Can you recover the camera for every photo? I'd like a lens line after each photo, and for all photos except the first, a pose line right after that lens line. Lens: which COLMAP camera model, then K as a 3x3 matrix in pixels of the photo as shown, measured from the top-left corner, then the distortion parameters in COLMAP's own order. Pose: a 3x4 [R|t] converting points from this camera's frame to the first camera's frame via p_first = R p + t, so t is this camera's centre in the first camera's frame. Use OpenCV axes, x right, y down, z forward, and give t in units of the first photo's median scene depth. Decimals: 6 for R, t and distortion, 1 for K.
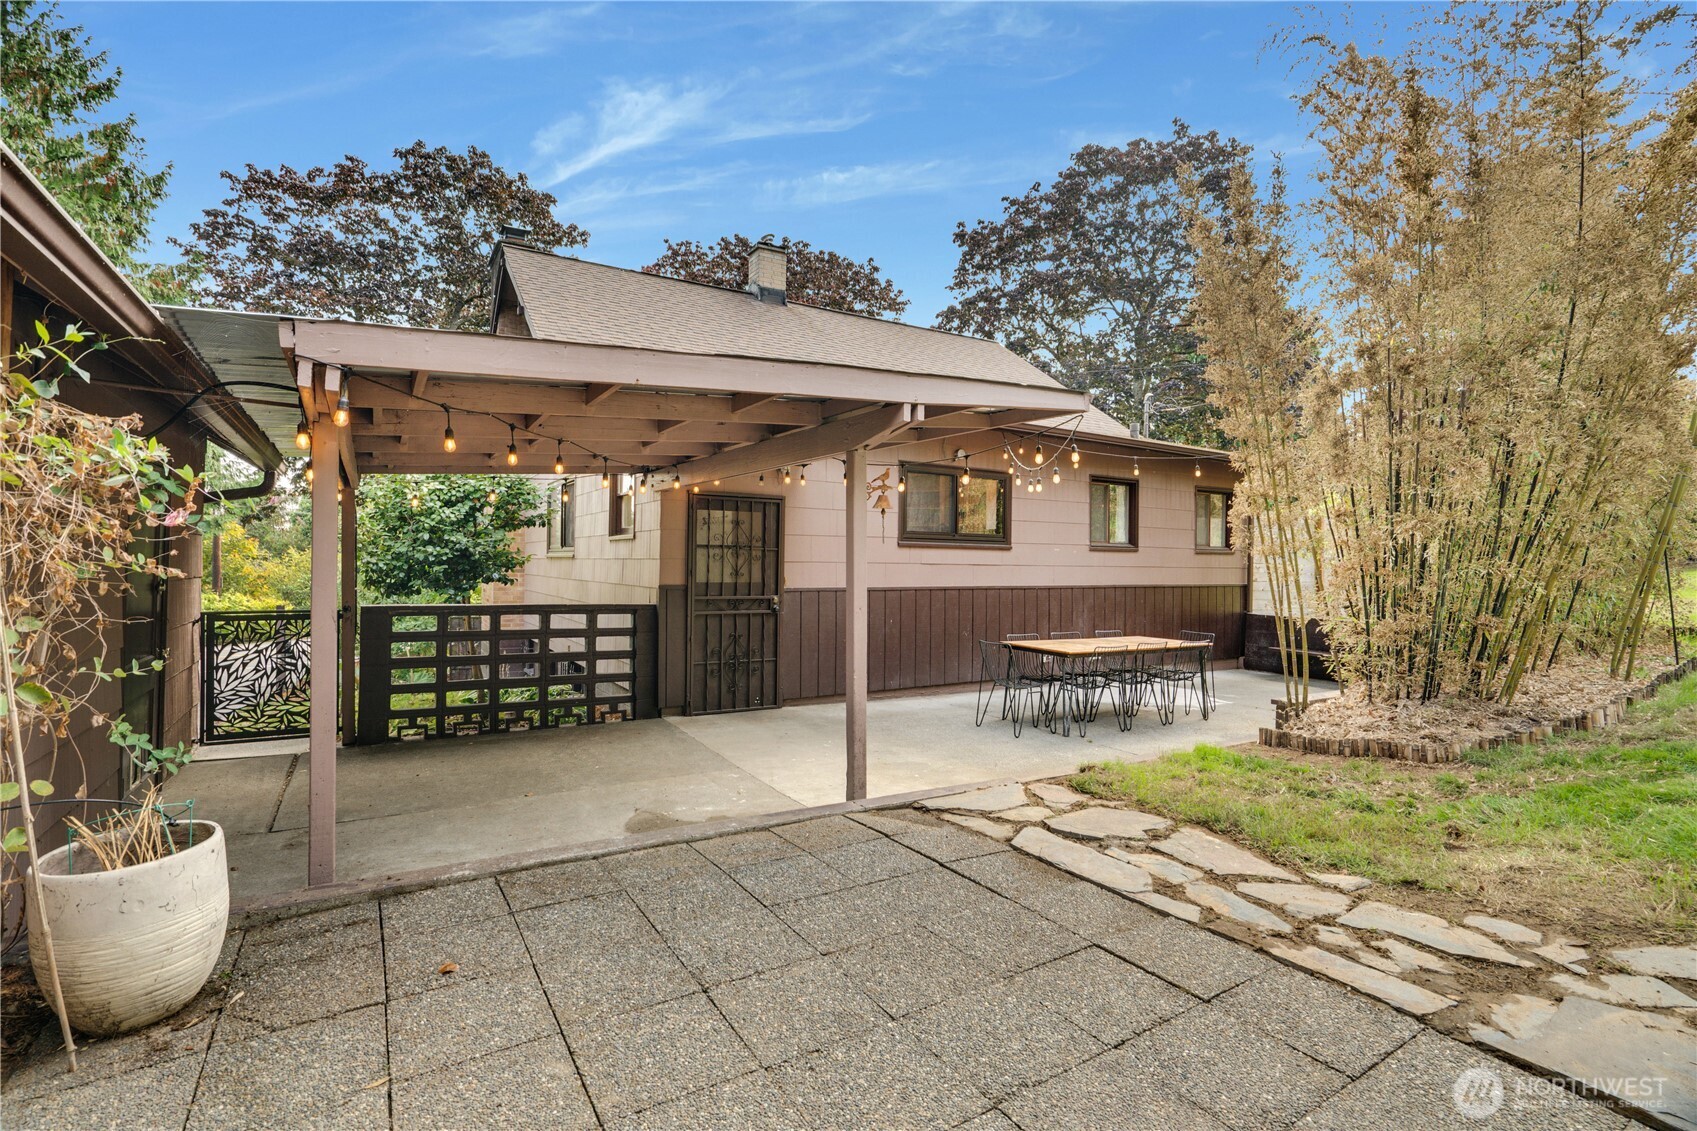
lens RADIAL K [[781.5, 0, 828.7], [0, 781.5, 560.8], [0, 0, 1]] dist [-0.069583, 0.033002]
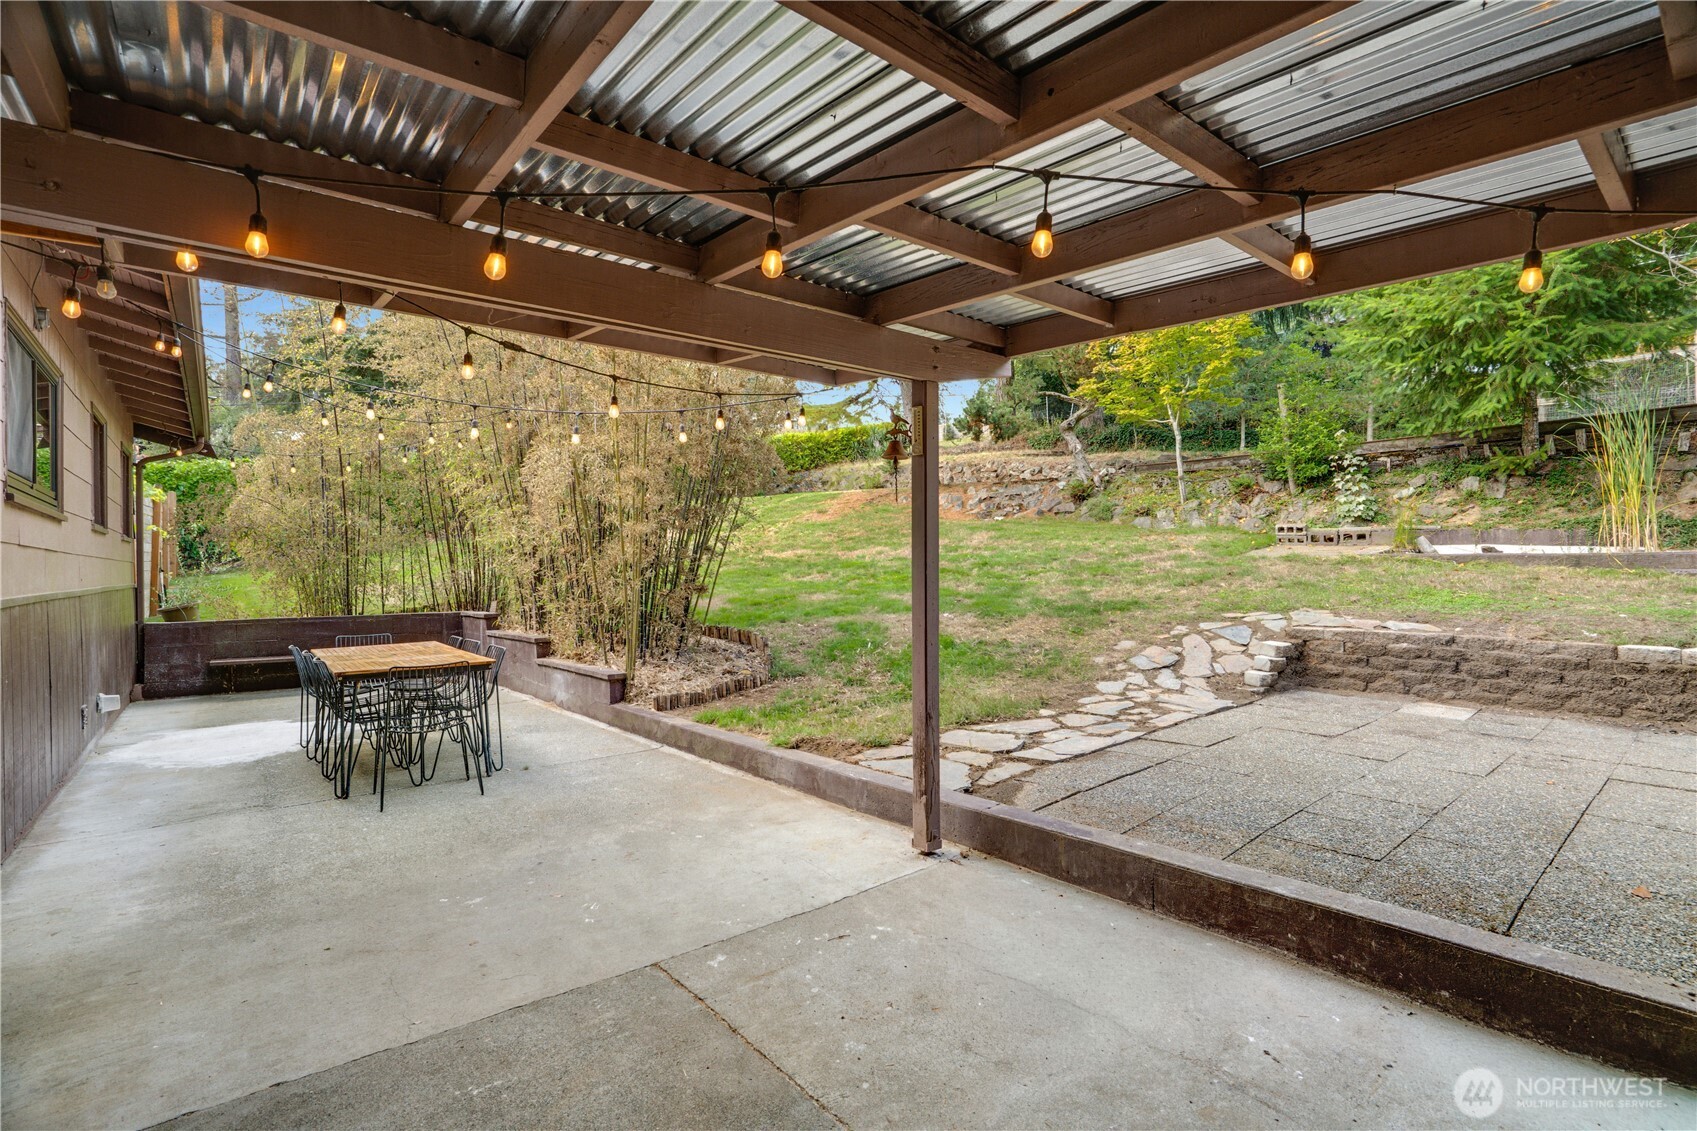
lens RADIAL K [[781.5, 0, 828.7], [0, 781.5, 560.8], [0, 0, 1]] dist [-0.069583, 0.033002]
pose [[-0.137320, -0.007494, 0.990498, -1.049059], [0.011412, 0.999893, 0.009147, 0.039800], [-0.990461, 0.012560, -0.137220, 1.723645]]
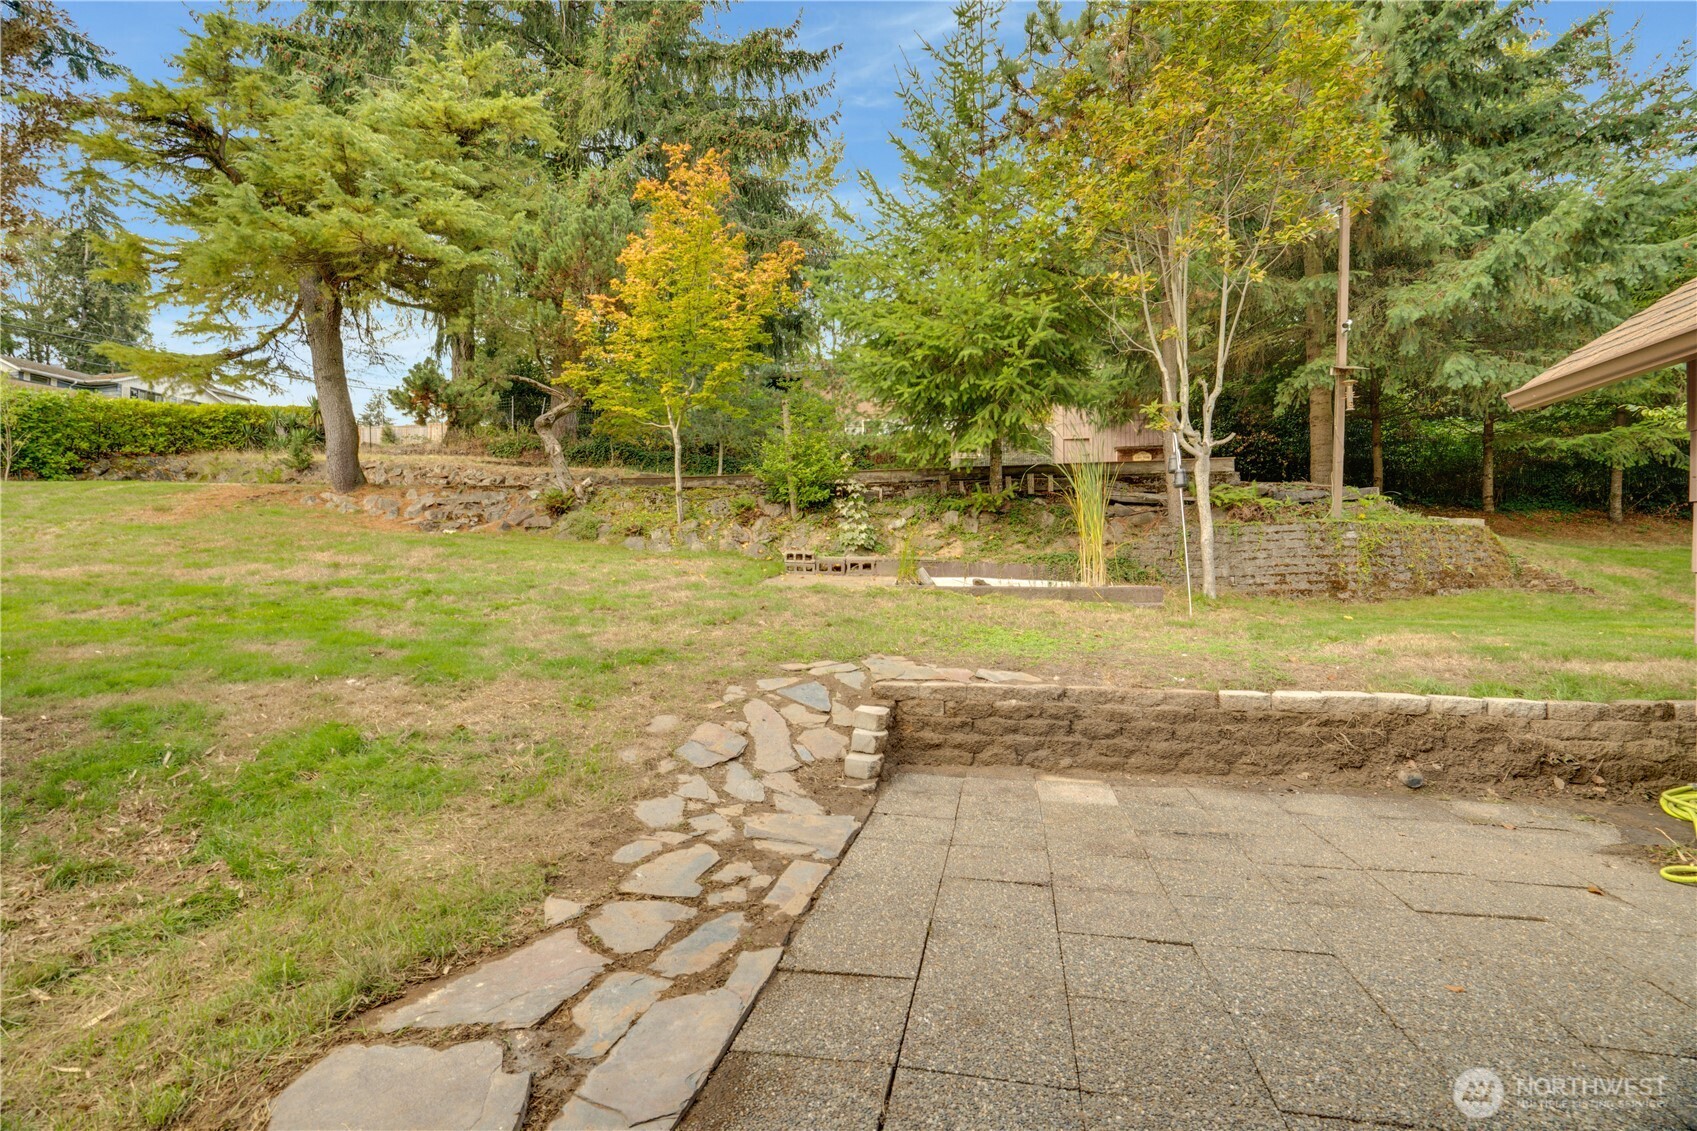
lens RADIAL K [[781.5, 0, 828.7], [0, 781.5, 560.8], [0, 0, 1]] dist [-0.069583, 0.033002]
pose [[-0.727409, 0.011350, 0.686111, -0.142725], [-0.006774, 0.999696, -0.023718, 0.045347], [-0.686171, -0.021901, -0.727110, 1.402470]]
